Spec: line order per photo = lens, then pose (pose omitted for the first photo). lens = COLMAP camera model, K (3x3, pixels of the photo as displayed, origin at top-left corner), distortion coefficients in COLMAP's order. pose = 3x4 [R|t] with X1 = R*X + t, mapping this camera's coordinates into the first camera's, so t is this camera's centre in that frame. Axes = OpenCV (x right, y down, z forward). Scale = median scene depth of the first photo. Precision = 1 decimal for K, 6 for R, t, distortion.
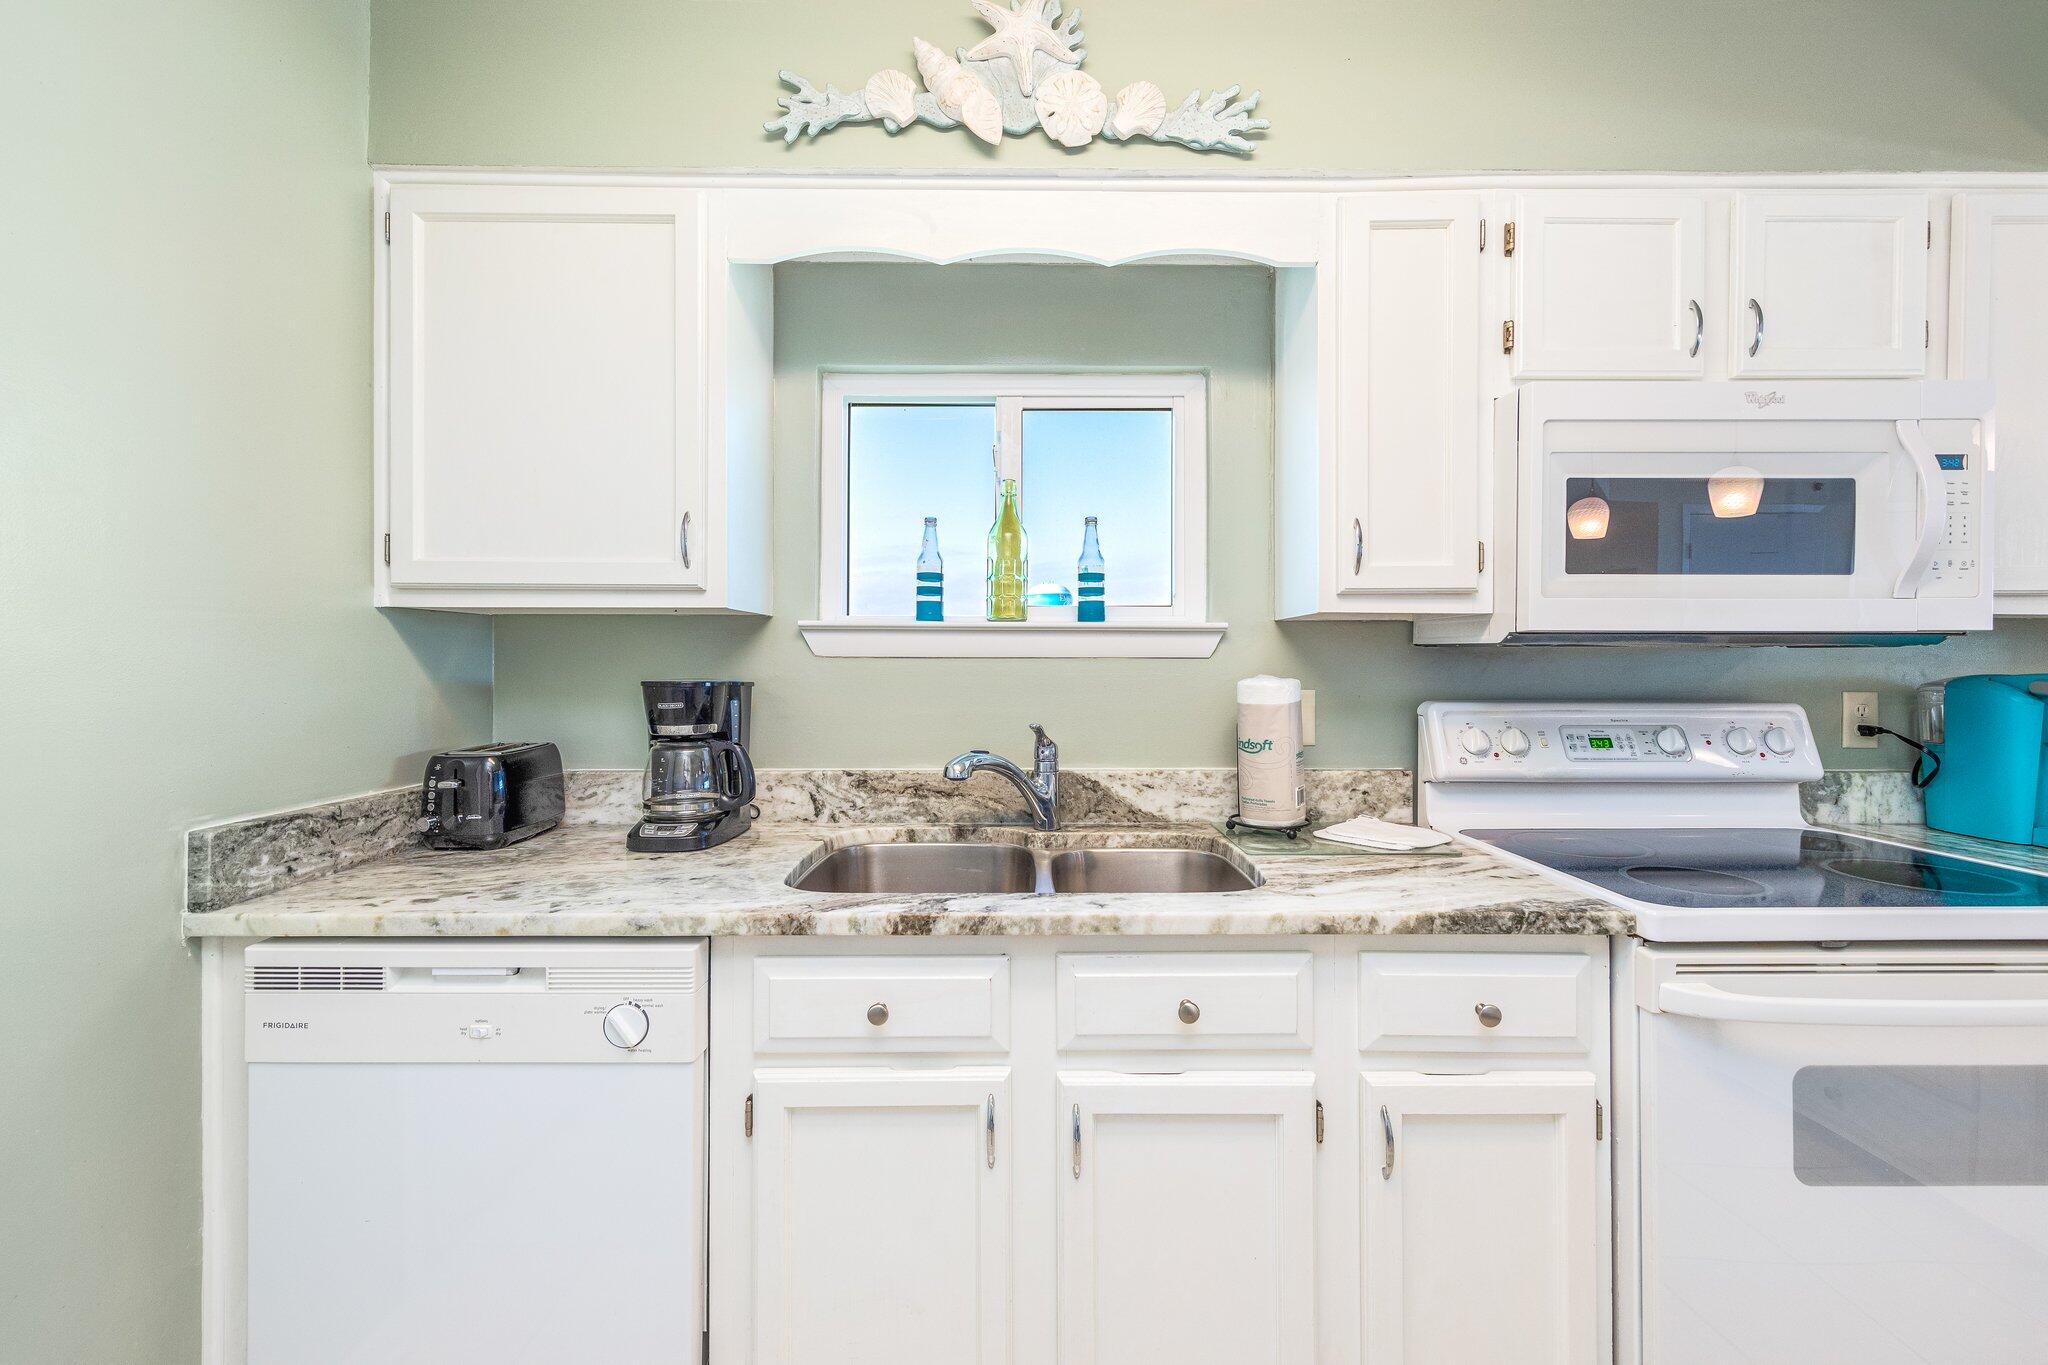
lens RADIAL K [[824.0, 0, 1020.7], [0, 824.0, 659.8], [0, 0, 1]] dist [0.004617, 0.000132]
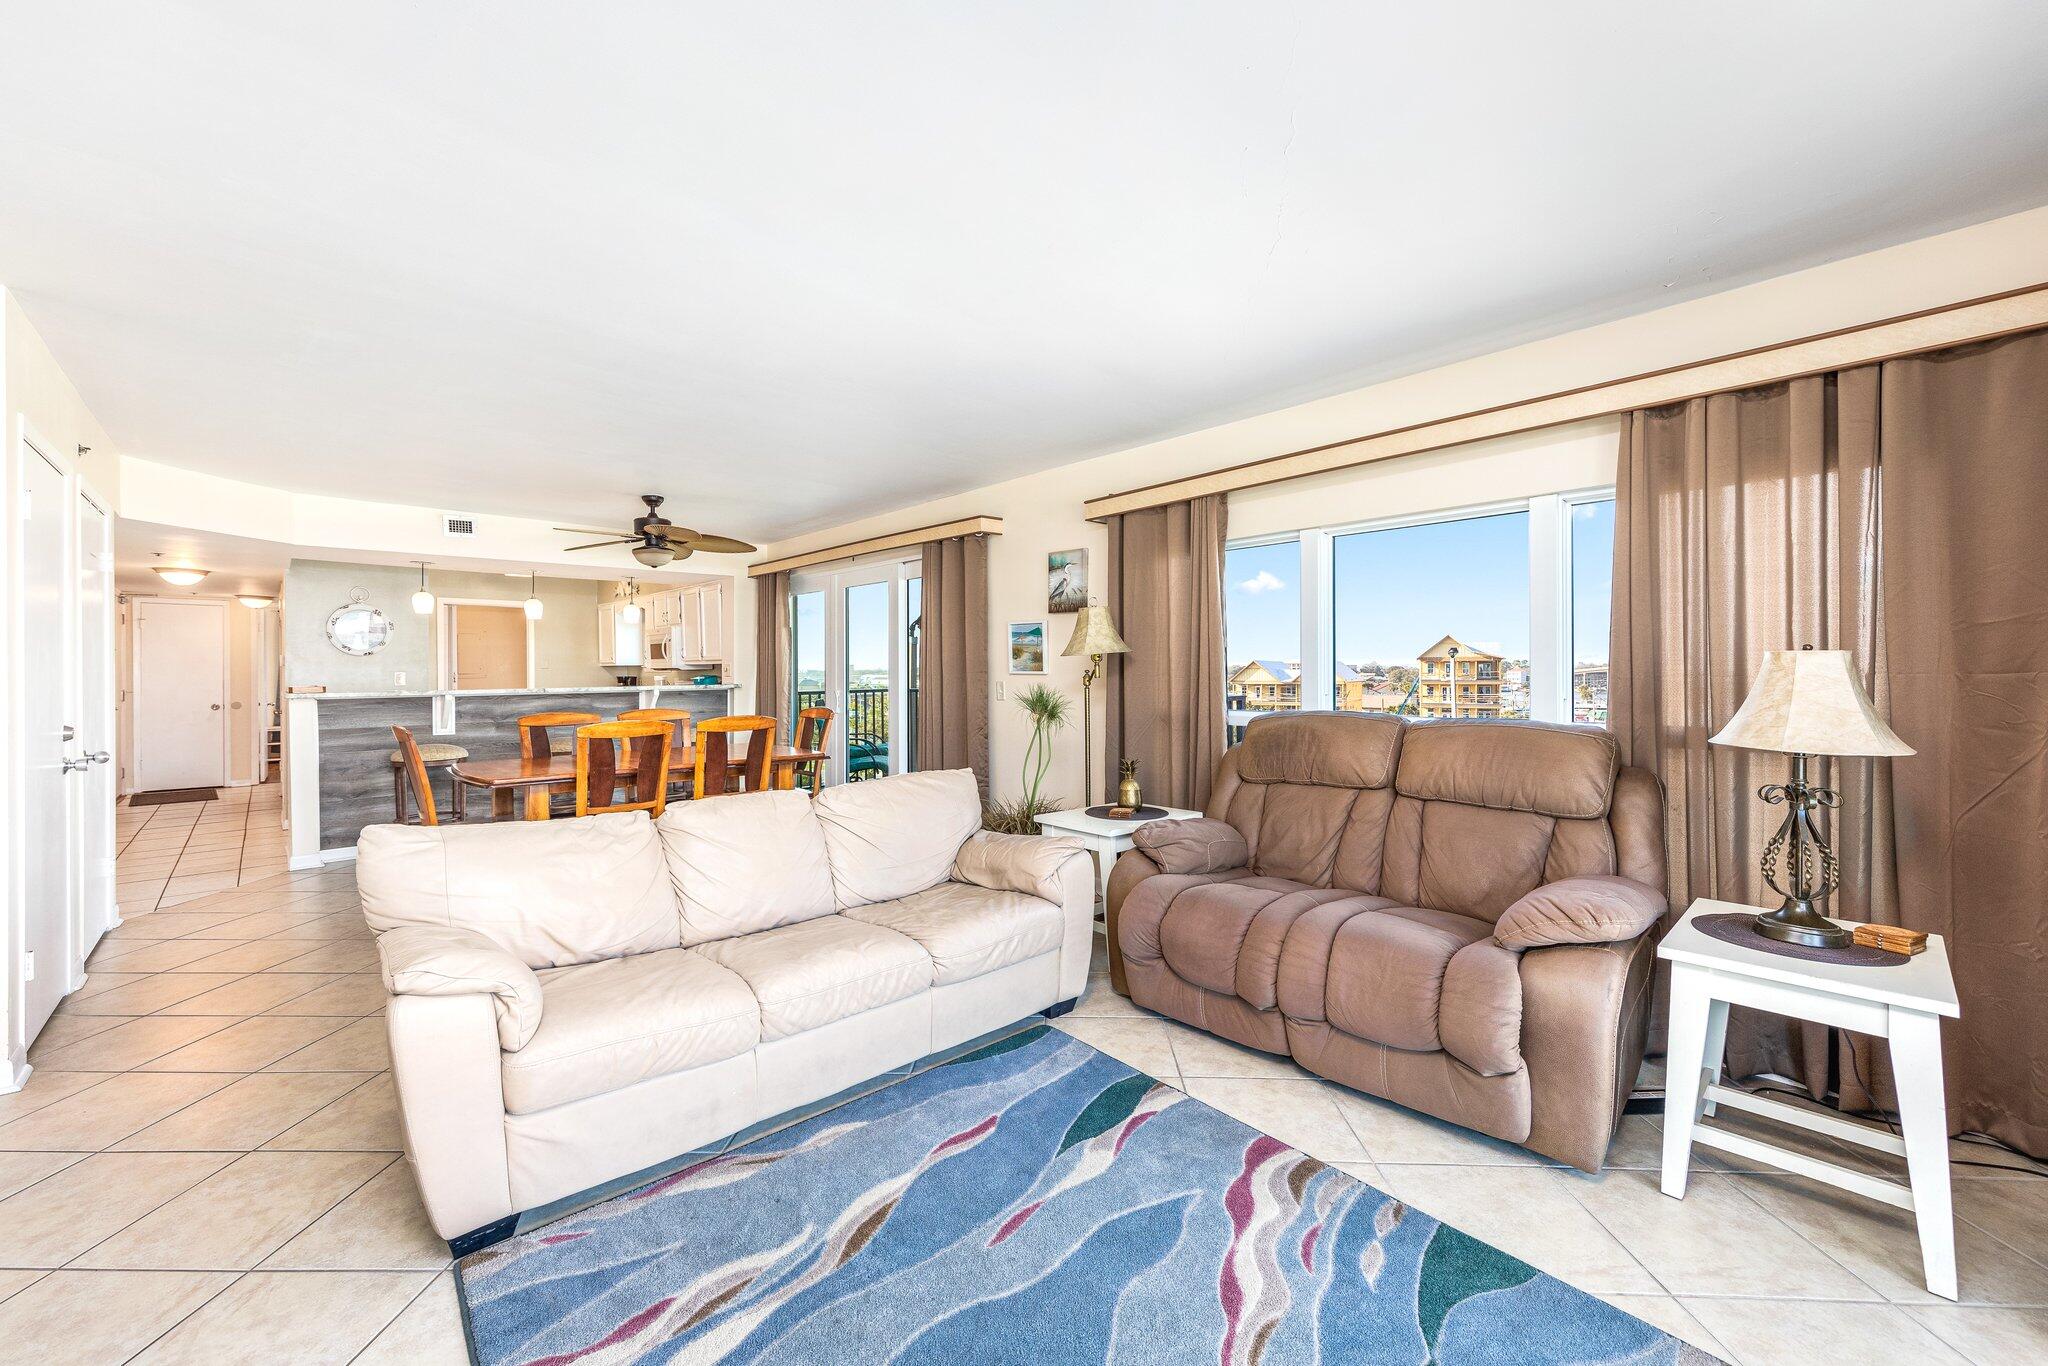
lens RADIAL K [[808.9, 0, 1027.9], [0, 808.9, 676.3], [0, 0, 1]] dist [0.000987, 0.000077]
pose [[0.682795, 0.000492, -0.730609, 5.956795], [0.010876, 0.999882, 0.010837, -0.007709], [0.730529, -0.015345, 0.682710, -0.923055]]
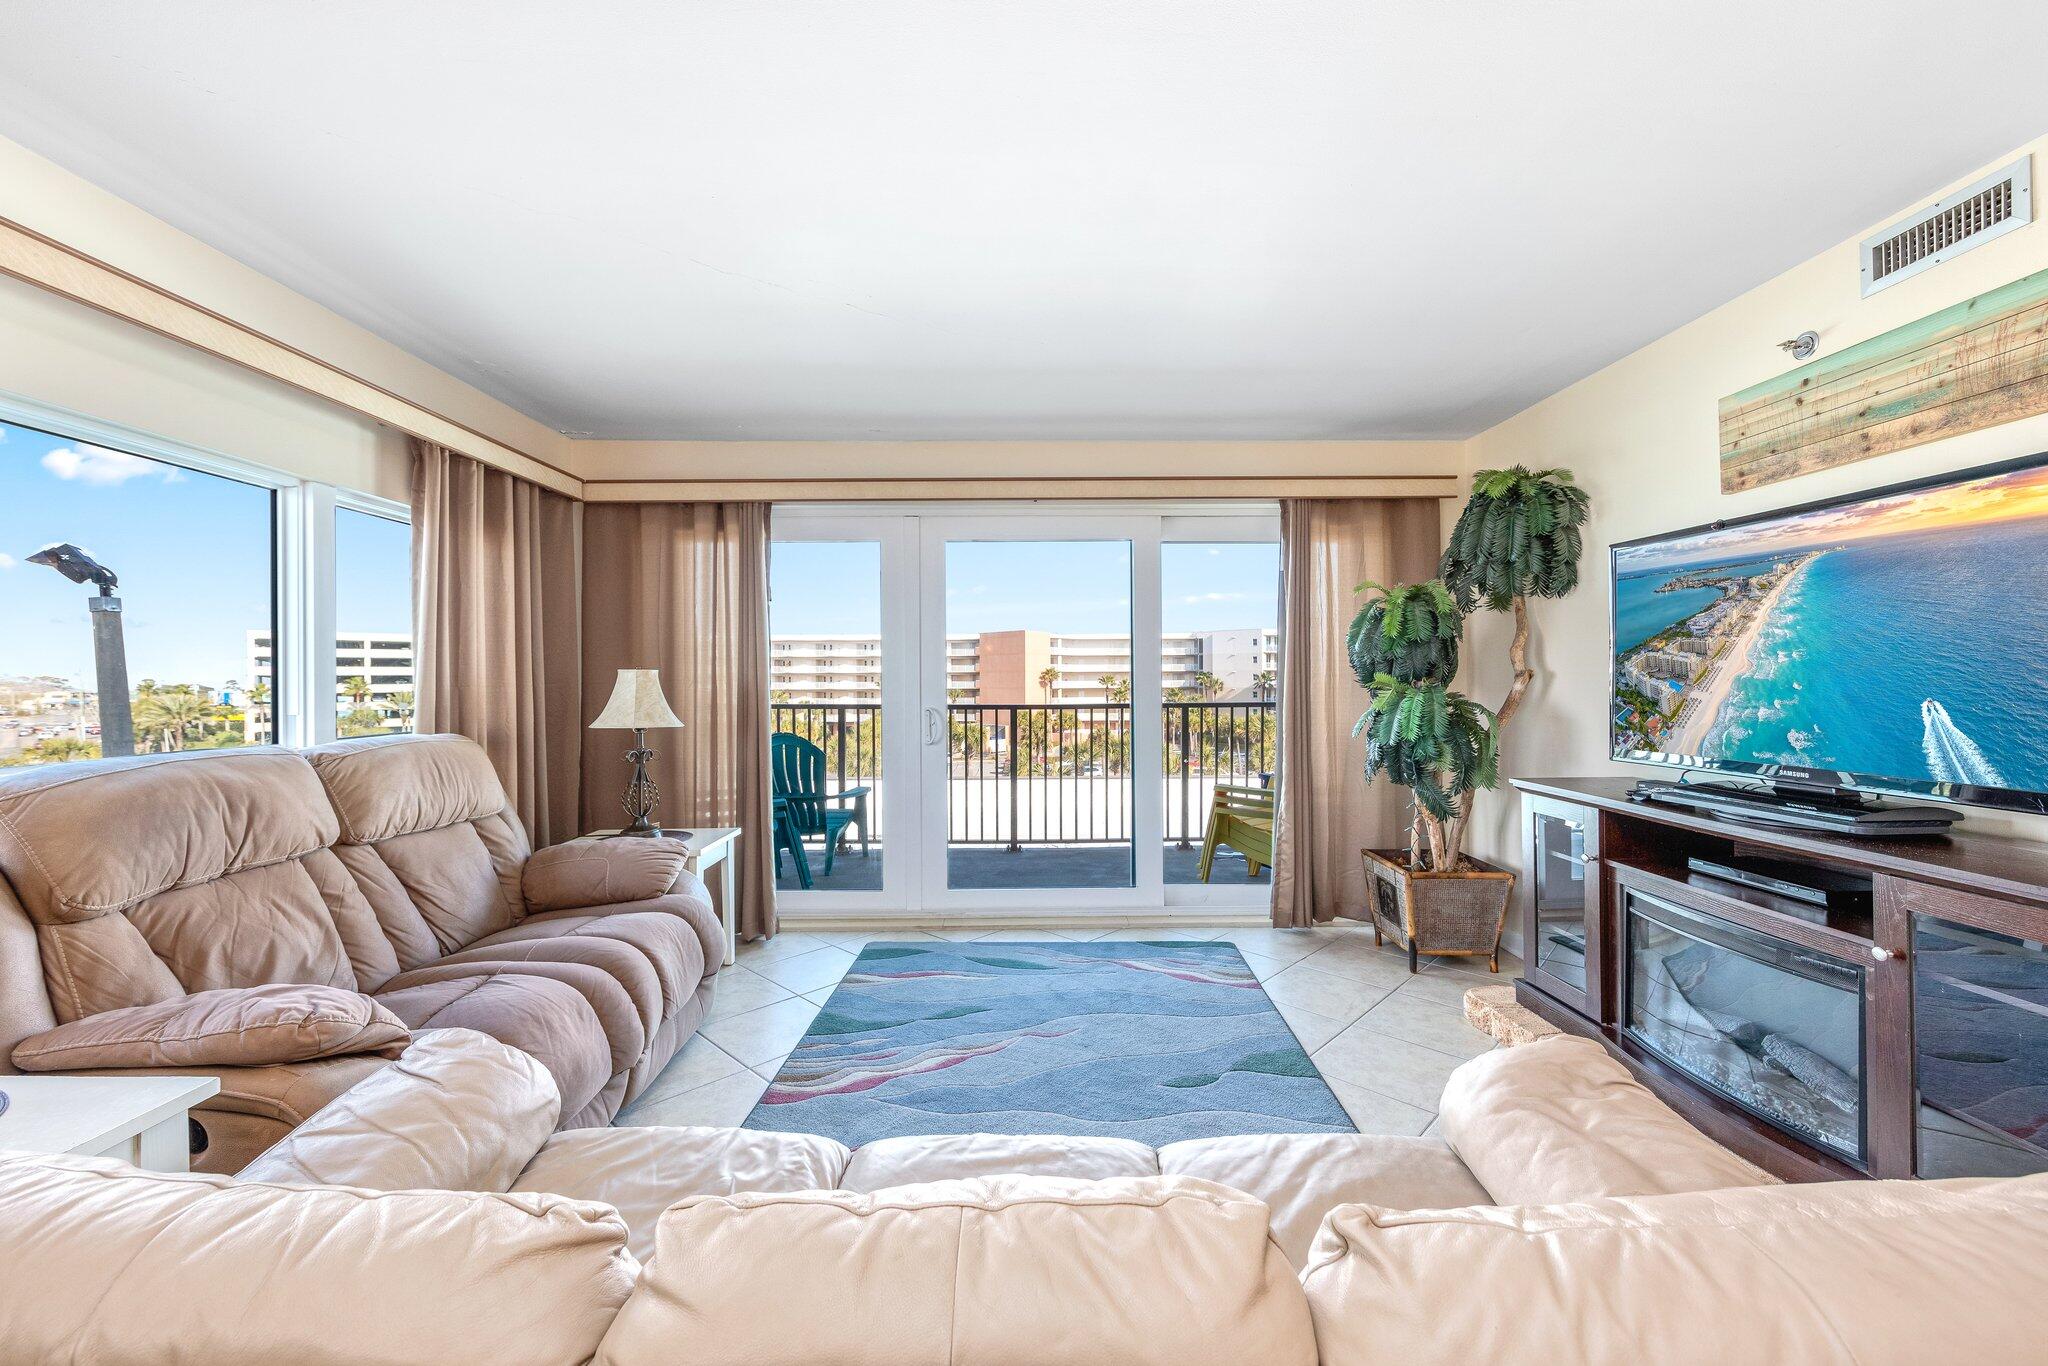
lens RADIAL K [[796.9, 0, 1024.2], [0, 796.9, 679.1], [0, 0, 1]] dist [0.001077, -0.000139]
pose [[-0.008422, -0.000617, 0.999964, 3.885693], [-0.002571, 0.999997, 0.000595, -0.000860], [-0.999961, -0.002566, -0.008424, -0.227200]]
